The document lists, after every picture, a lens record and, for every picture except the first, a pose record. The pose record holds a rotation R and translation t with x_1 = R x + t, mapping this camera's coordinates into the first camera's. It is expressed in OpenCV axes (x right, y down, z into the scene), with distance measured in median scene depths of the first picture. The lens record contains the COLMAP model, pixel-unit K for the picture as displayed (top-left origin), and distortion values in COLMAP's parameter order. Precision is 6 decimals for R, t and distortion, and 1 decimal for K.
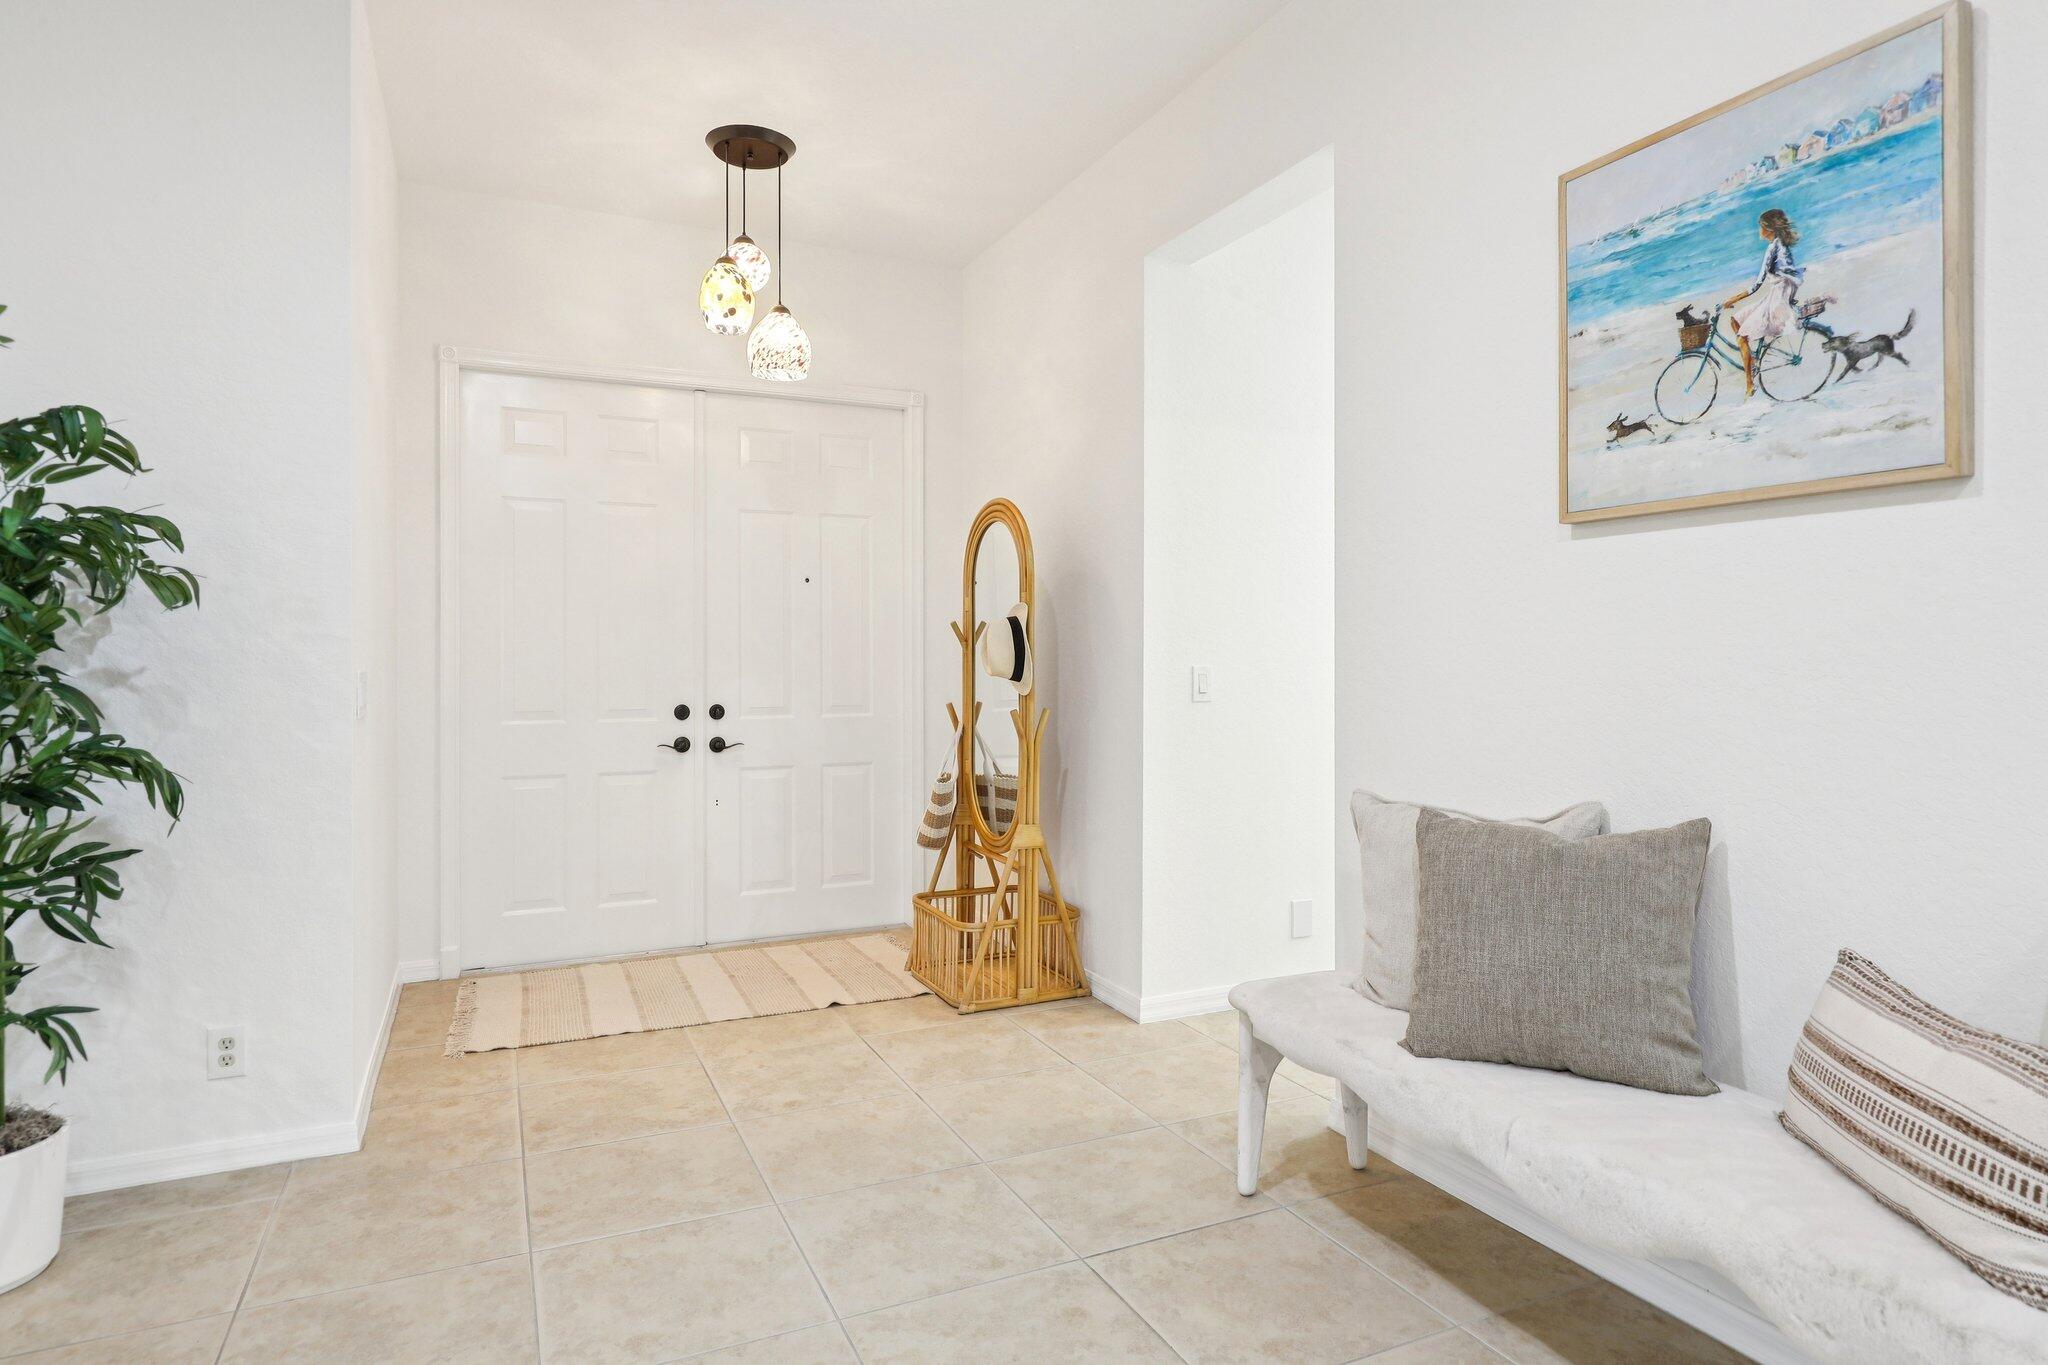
lens RADIAL K [[1155.0, 0, 1025.8], [0, 1155.0, 658.2], [0, 0, 1]] dist [-0.000870, 0.001724]
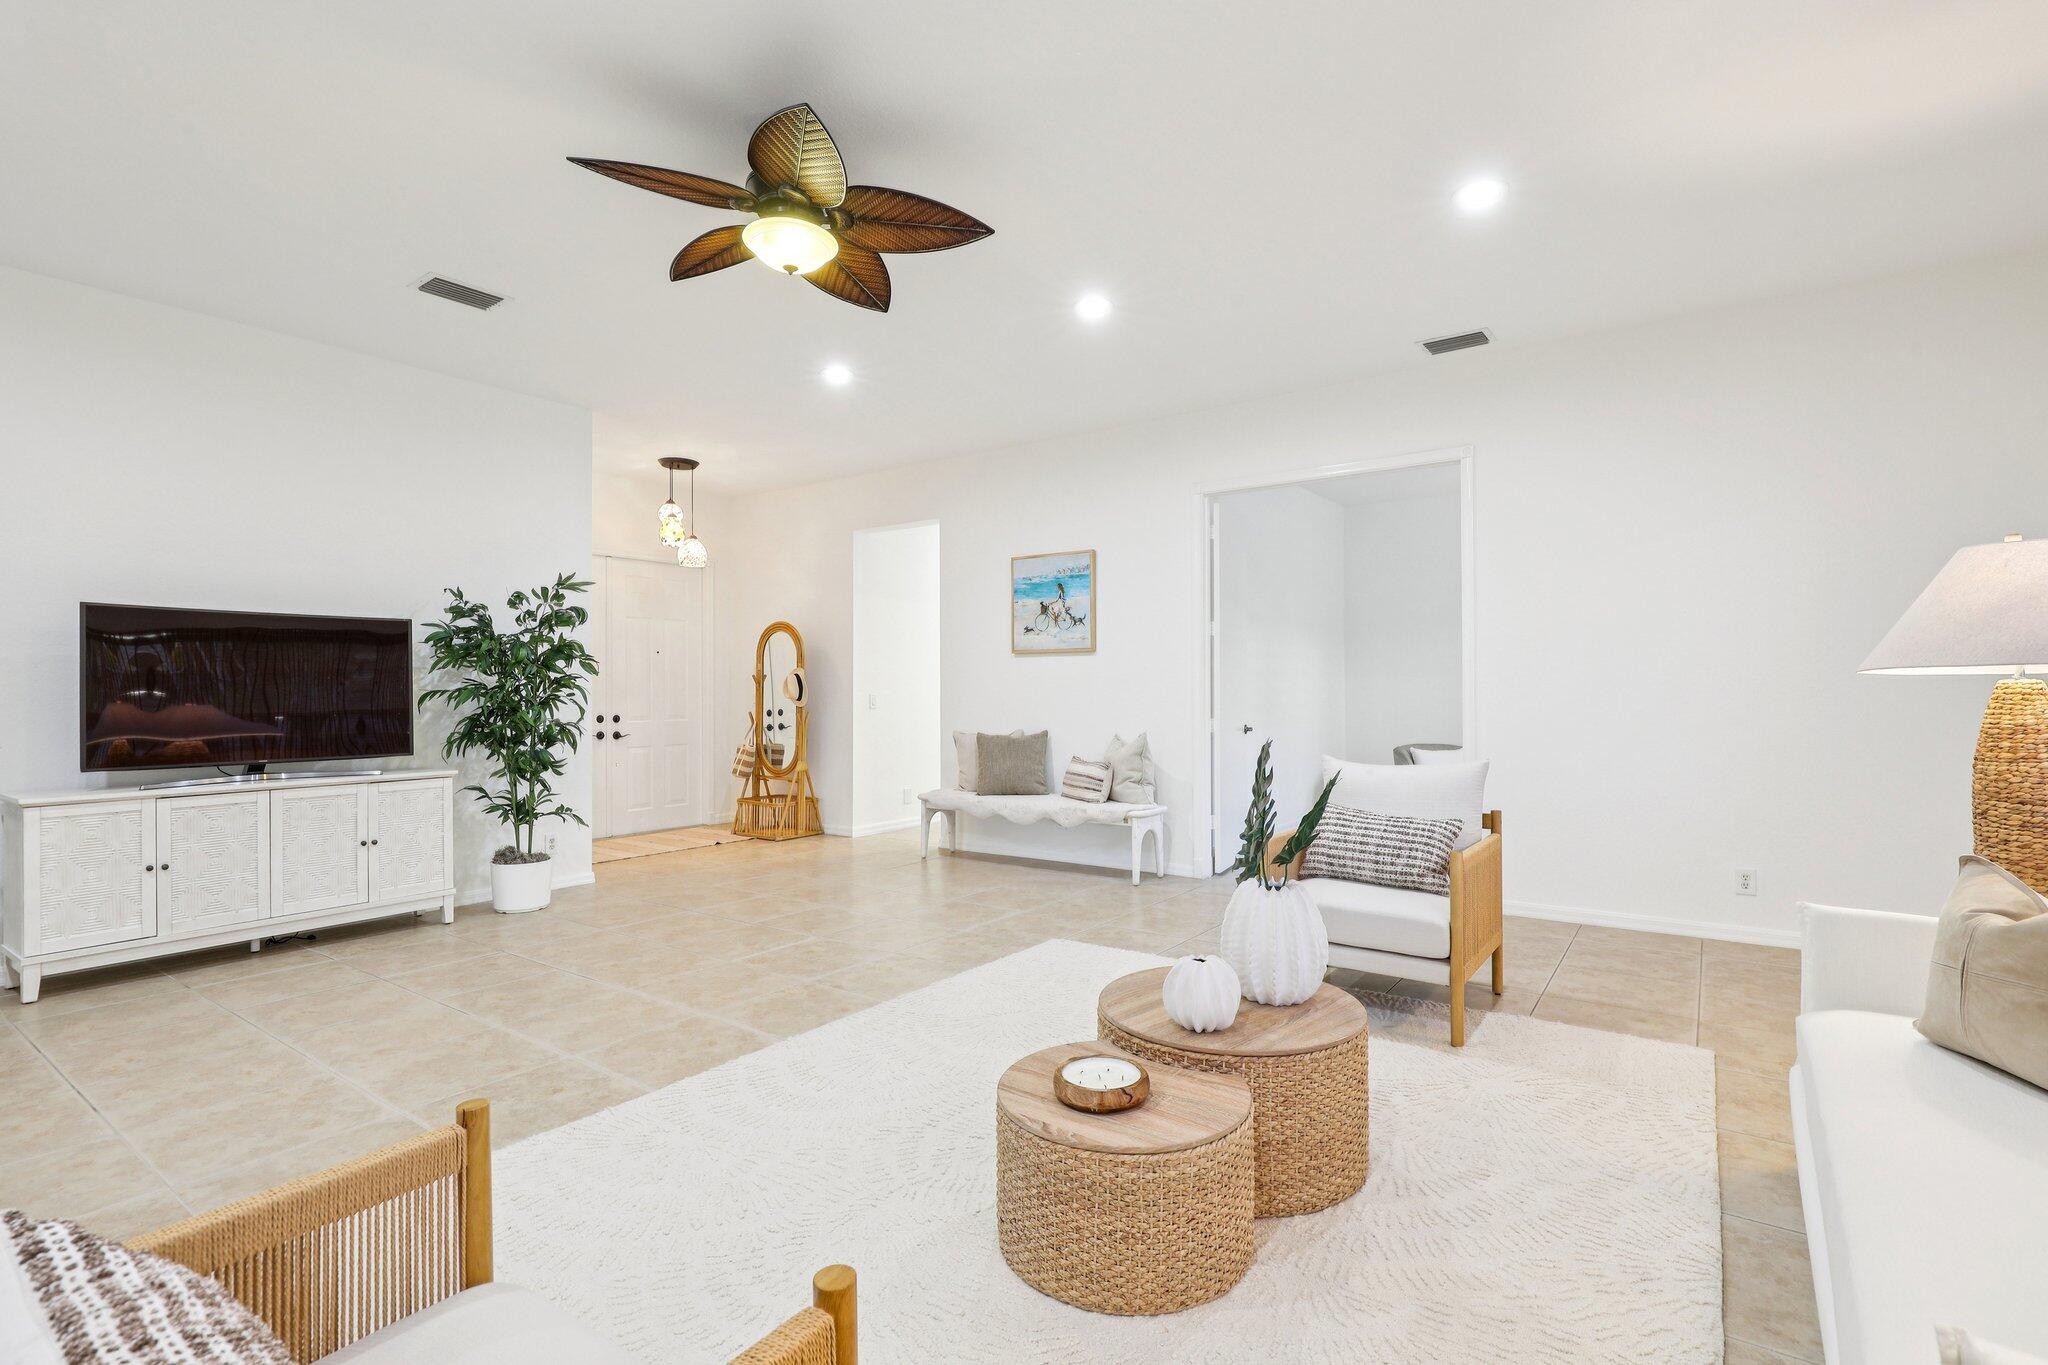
lens RADIAL K [[982.4, 0, 1017.6], [0, 982.4, 689.2], [0, 0, 1]] dist [0.000228, -0.000012]
pose [[0.879644, -0.001510, 0.475631, -1.003897], [0.002746, 0.999994, -0.001904, 0.002194], [-0.475625, 0.002981, 0.879643, -1.747120]]
